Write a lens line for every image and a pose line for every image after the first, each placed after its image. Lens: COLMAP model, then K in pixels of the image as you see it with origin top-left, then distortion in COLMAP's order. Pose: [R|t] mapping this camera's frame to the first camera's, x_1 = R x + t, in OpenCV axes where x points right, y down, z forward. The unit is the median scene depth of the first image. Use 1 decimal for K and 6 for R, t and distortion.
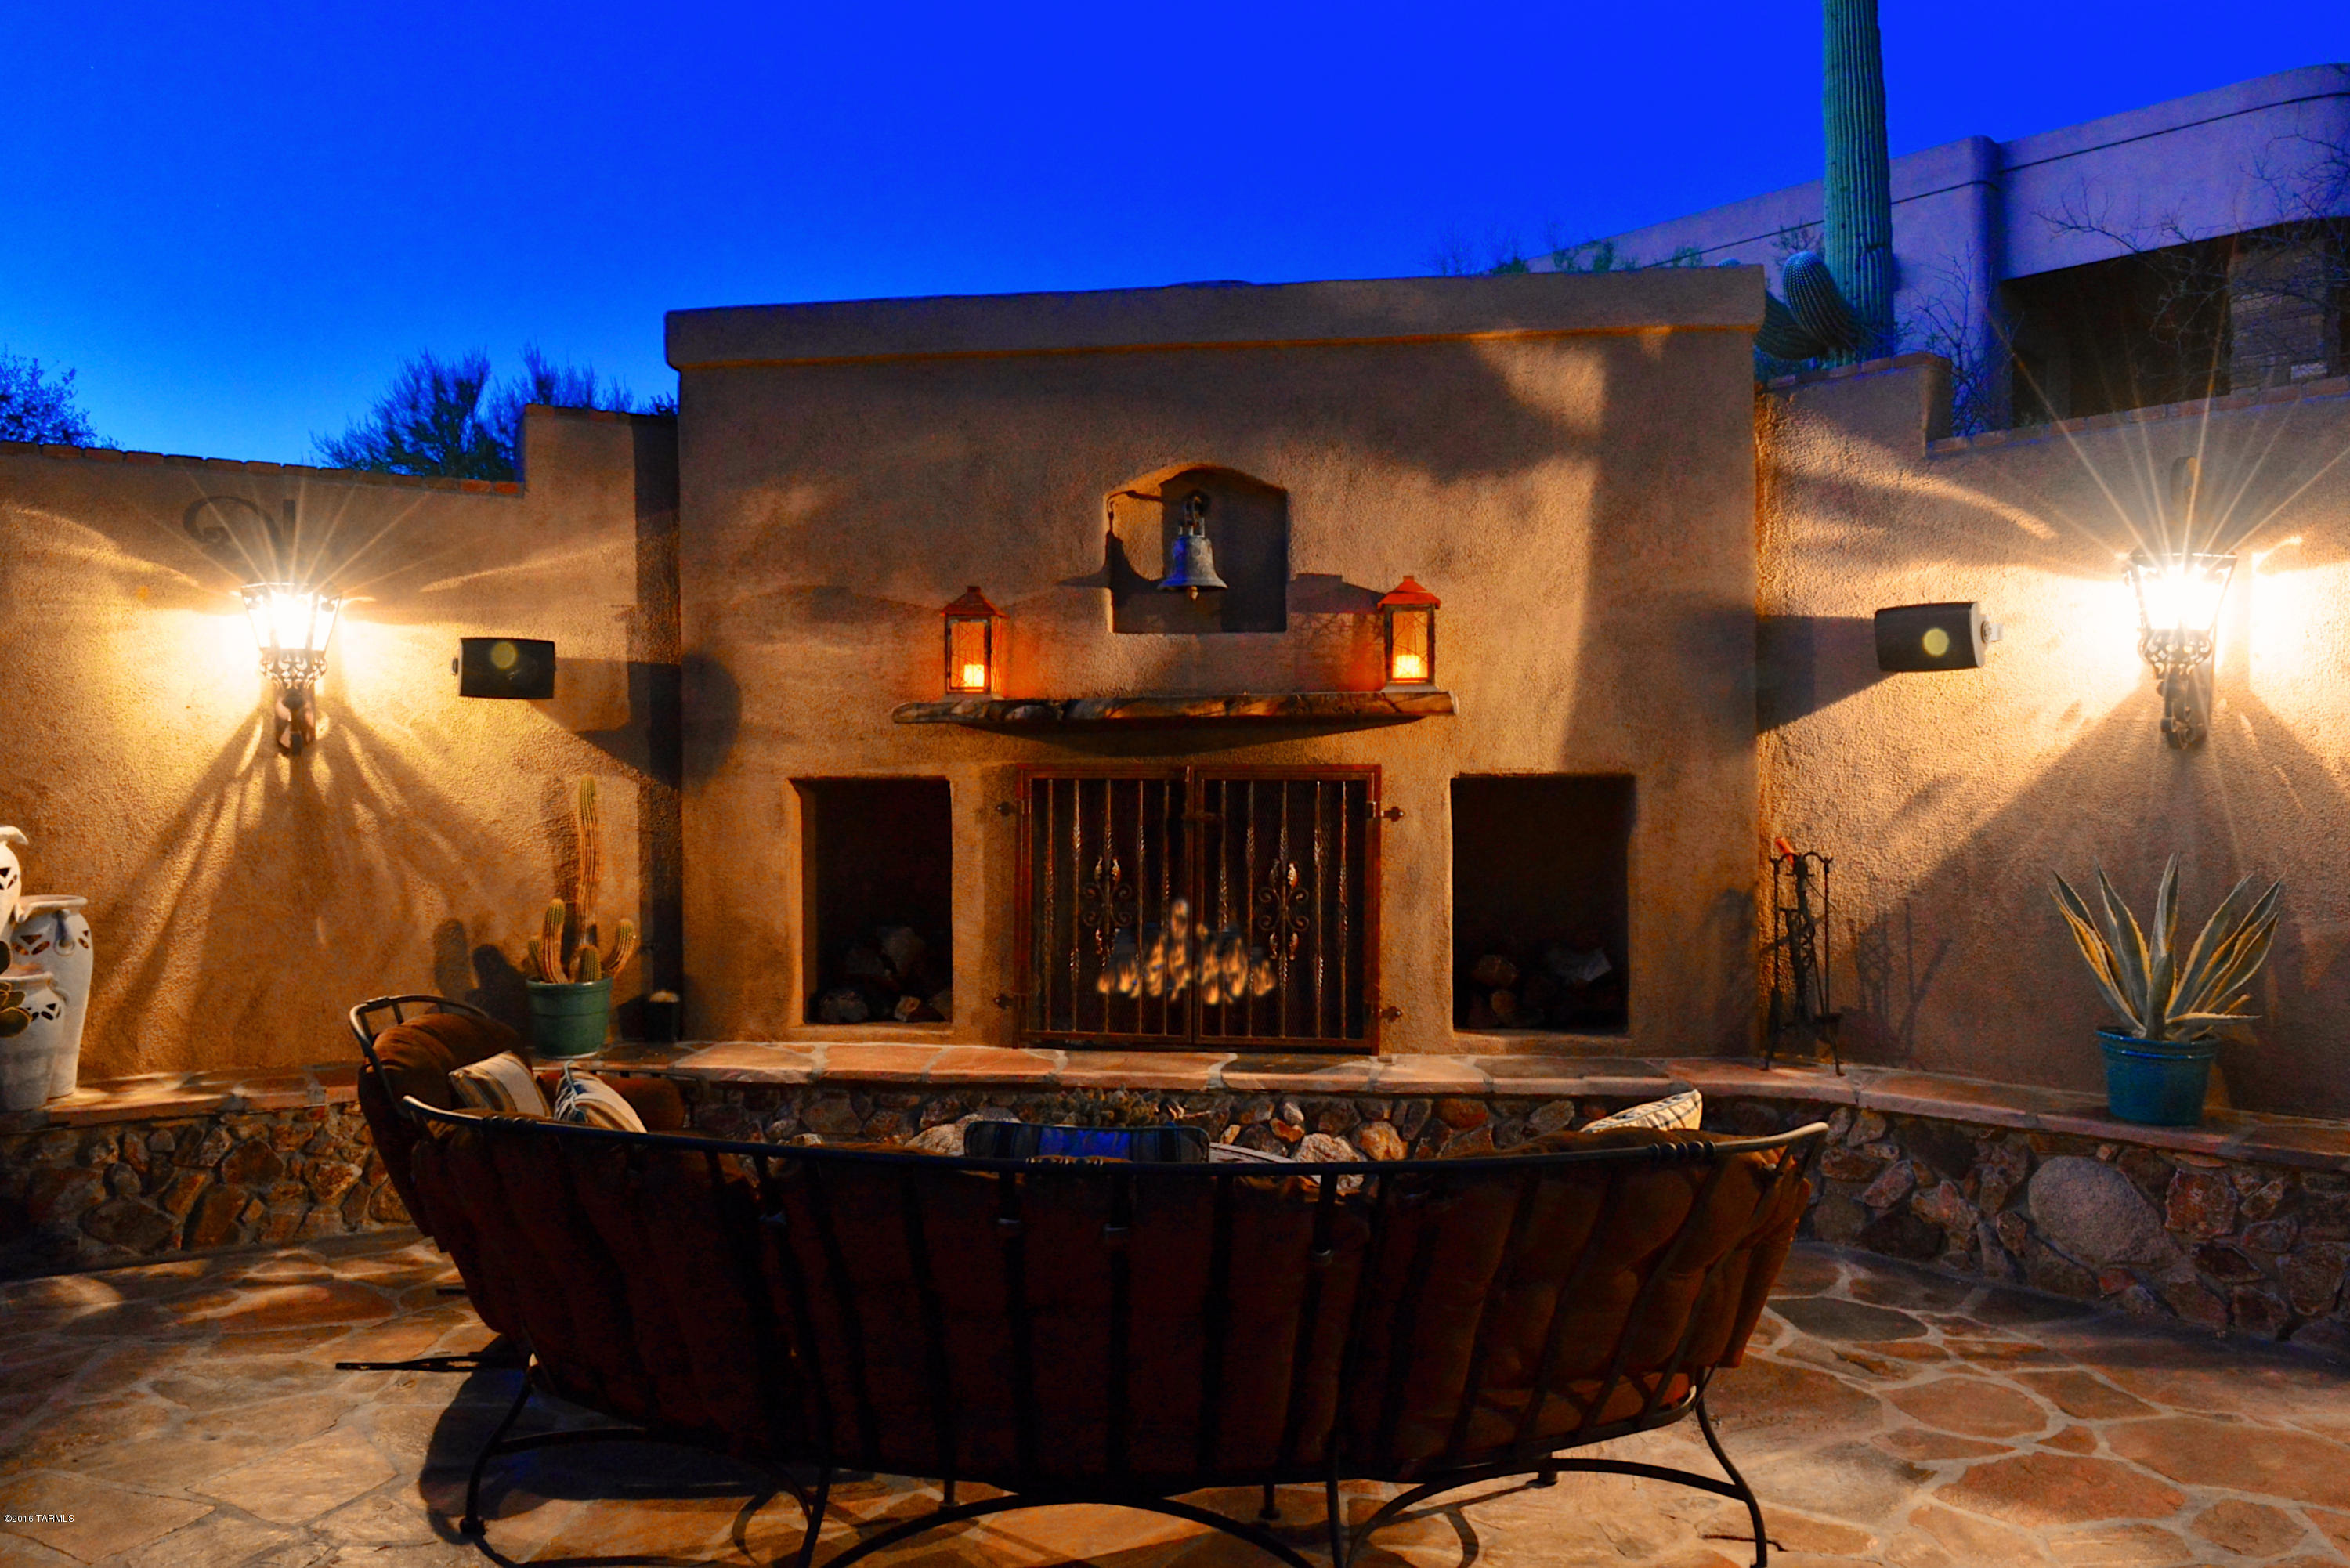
lens RADIAL K [[1639.7, 0, 1175.0], [0, 1639.7, 784.0], [0, 0, 1]] dist [-0.010395, -0.005277]
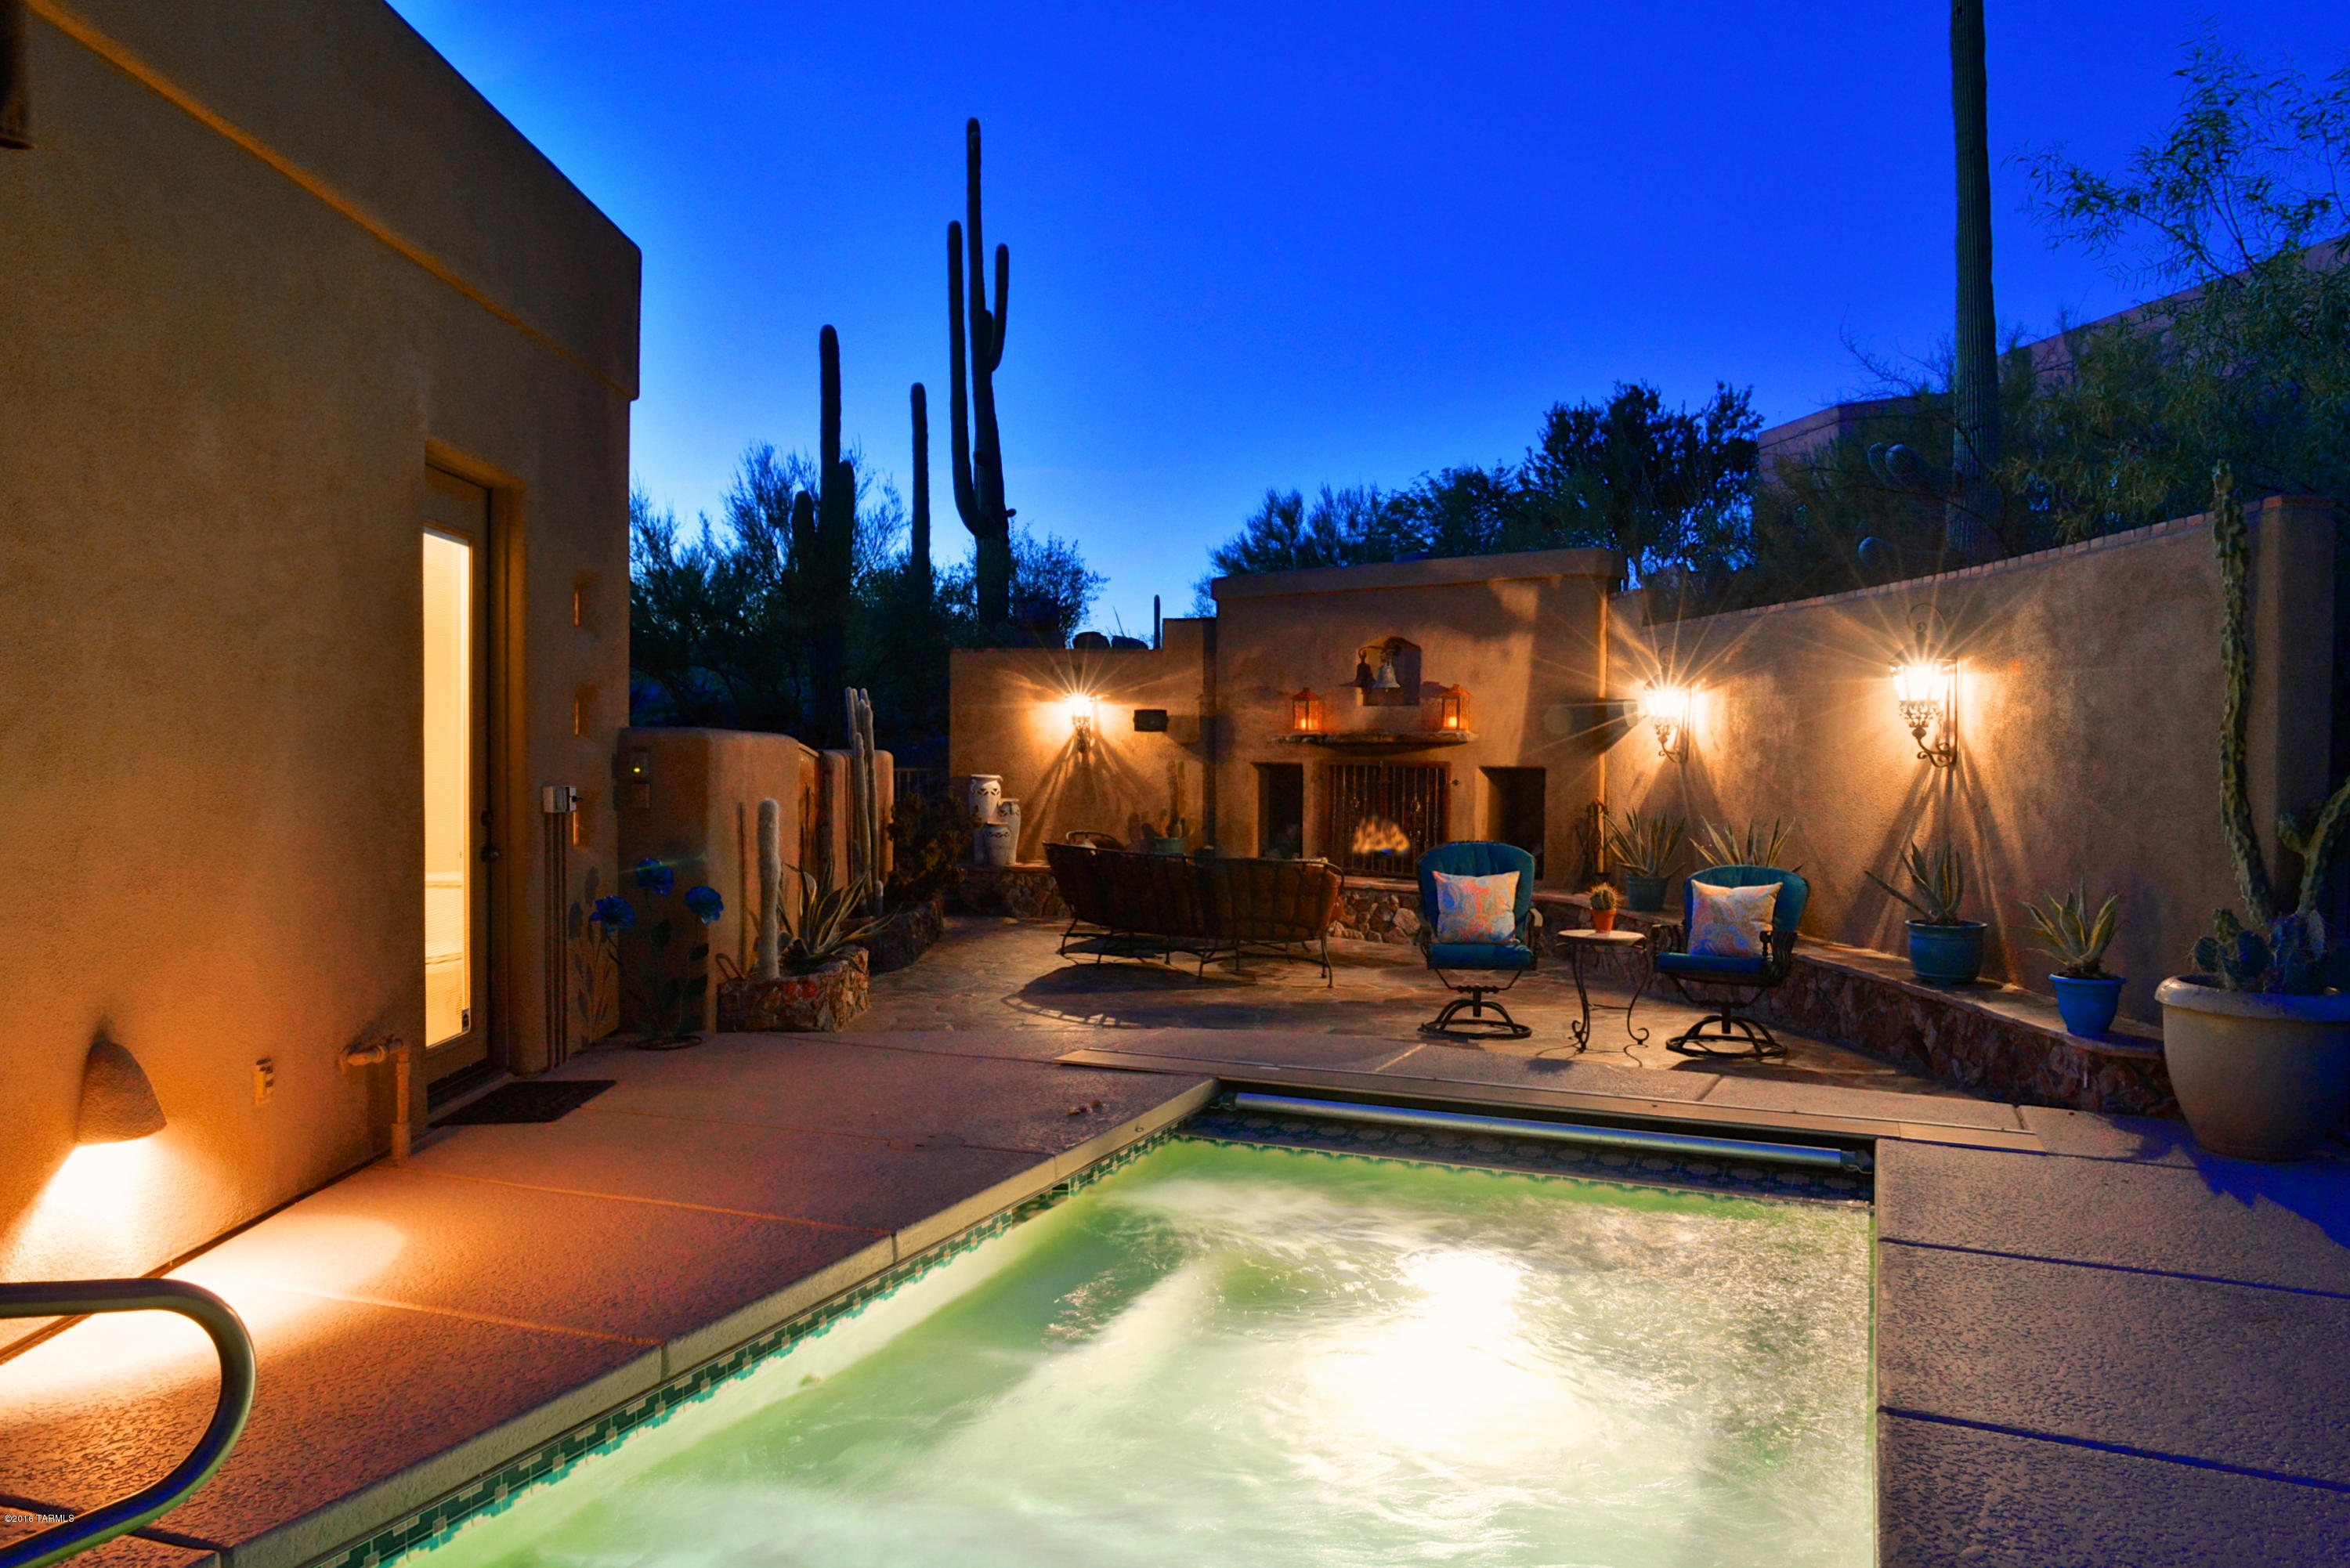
lens RADIAL K [[1639.7, 0, 1175.0], [0, 1639.7, 784.0], [0, 0, 1]] dist [-0.010395, -0.005277]
pose [[0.829654, 0.024764, -0.557729, 1.127537], [-0.012759, 0.999596, 0.025404, -0.035157], [0.558133, -0.013960, 0.829634, -1.211937]]
